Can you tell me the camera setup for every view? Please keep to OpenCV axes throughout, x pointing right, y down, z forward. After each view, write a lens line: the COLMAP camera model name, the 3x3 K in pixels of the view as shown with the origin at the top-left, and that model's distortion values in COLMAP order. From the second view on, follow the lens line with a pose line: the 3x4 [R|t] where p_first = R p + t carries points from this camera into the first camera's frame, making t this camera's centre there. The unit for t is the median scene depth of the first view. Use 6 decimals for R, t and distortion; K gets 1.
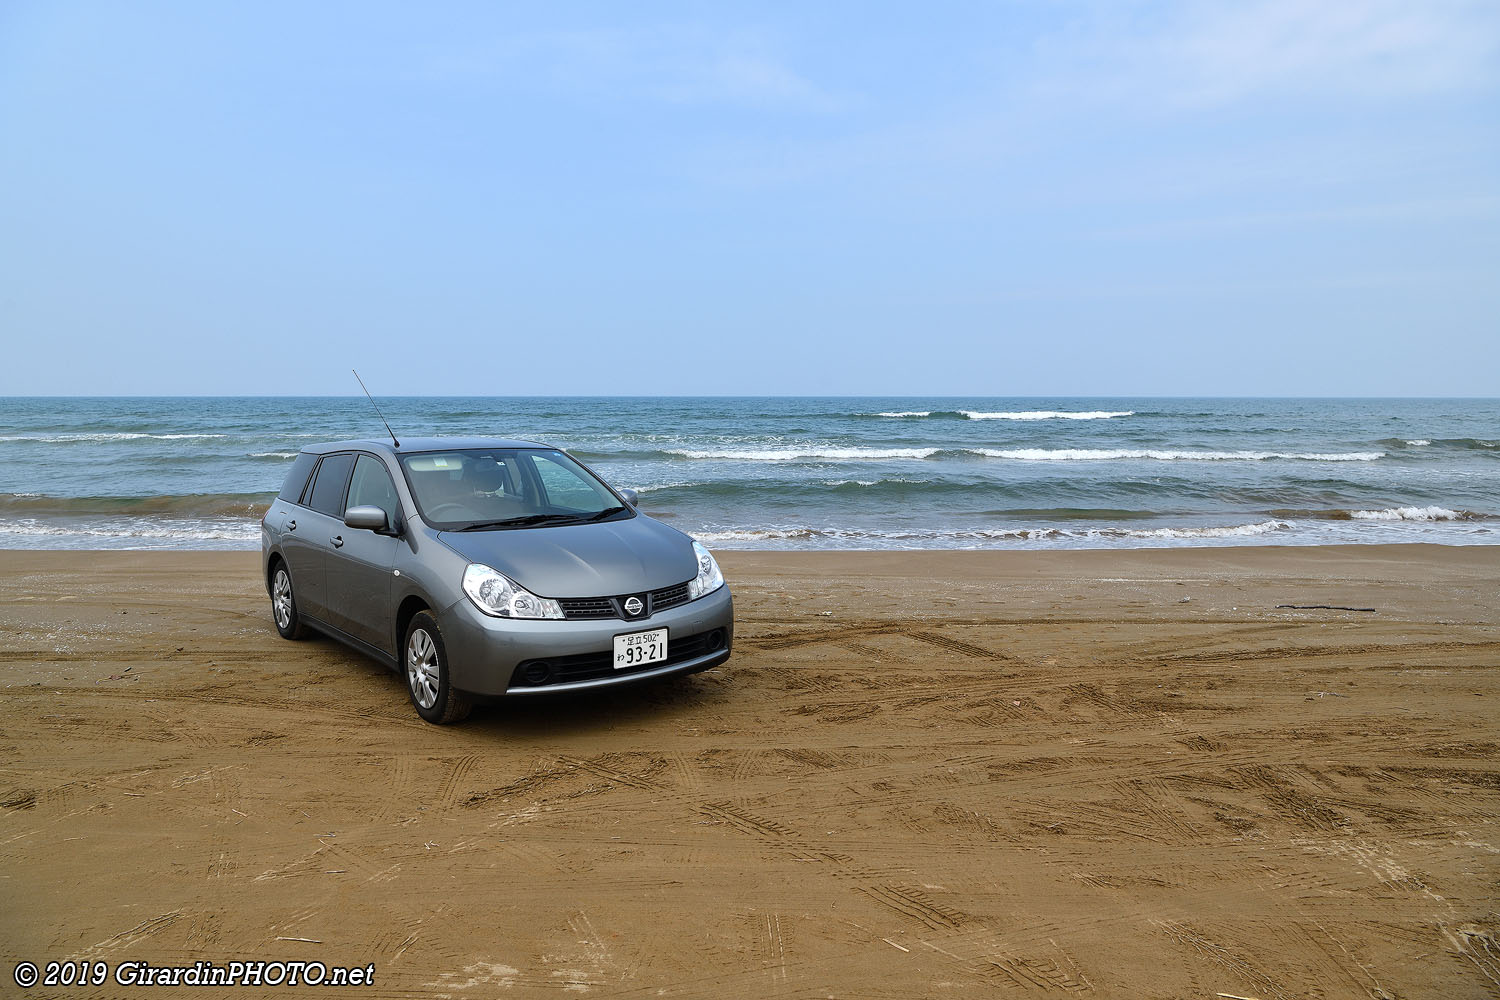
lens RADIAL K [[980.5, 0, 744.1], [0, 980.5, 488.5], [0, 0, 1]] dist [-0.003163, 0.000125]
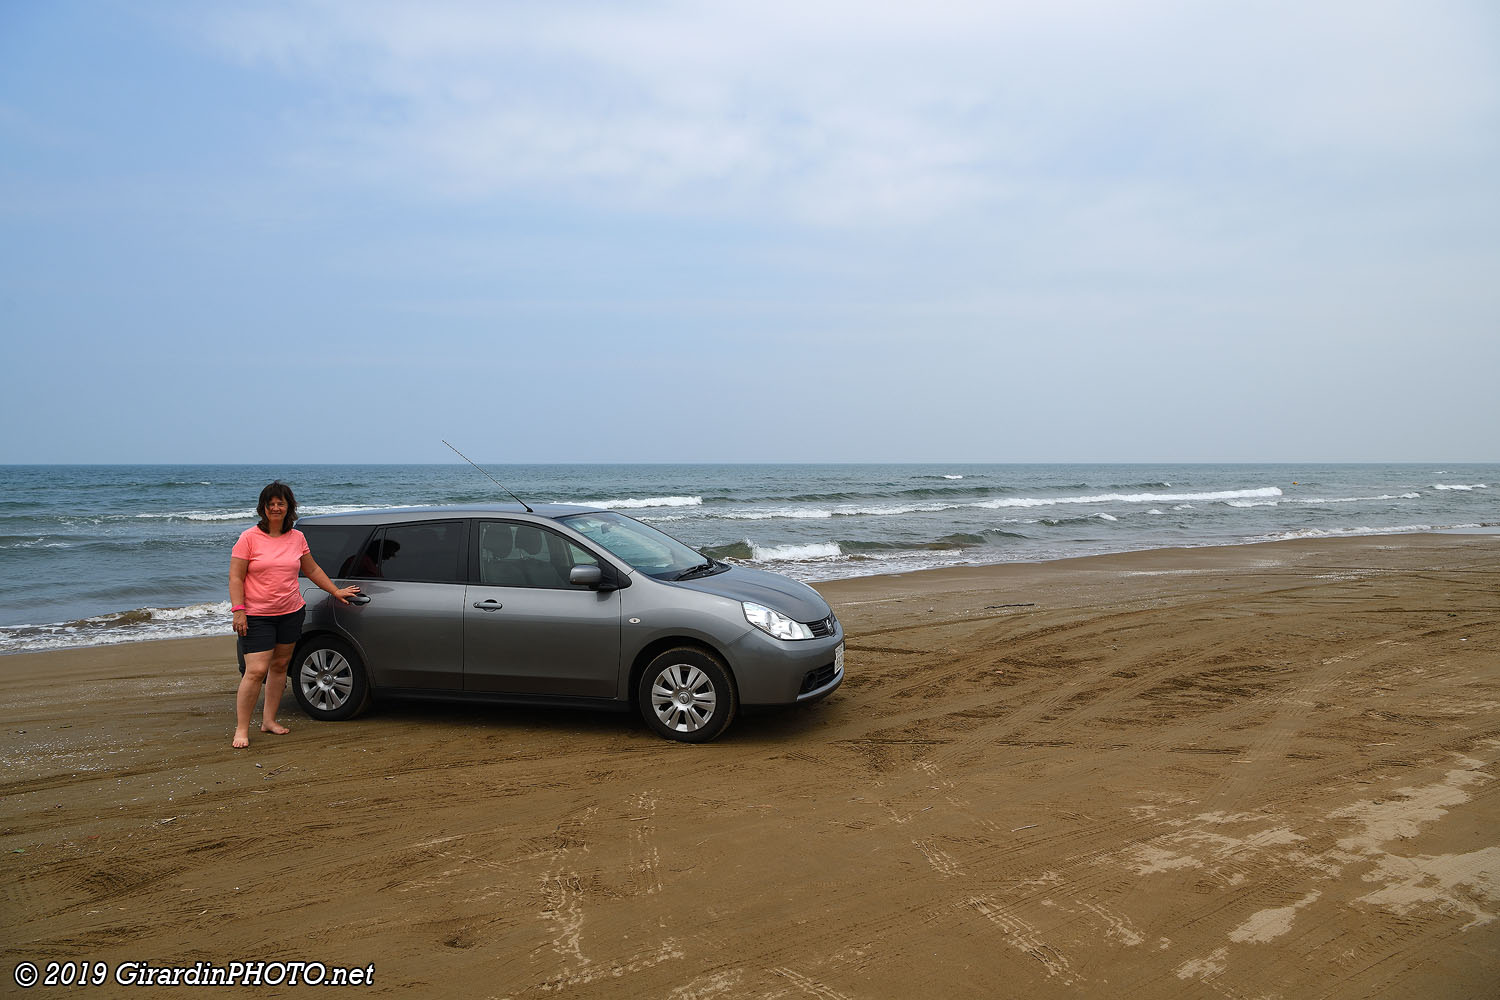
lens RADIAL K [[980.5, 0, 747.7], [0, 980.5, 491.5], [0, 0, 1]] dist [-0.003163, 0.000125]
pose [[0.825704, -0.017483, 0.563833, -0.945617], [0.052610, 0.997550, -0.046112, -0.002818], [-0.561645, 0.067738, 0.824601, -0.018068]]
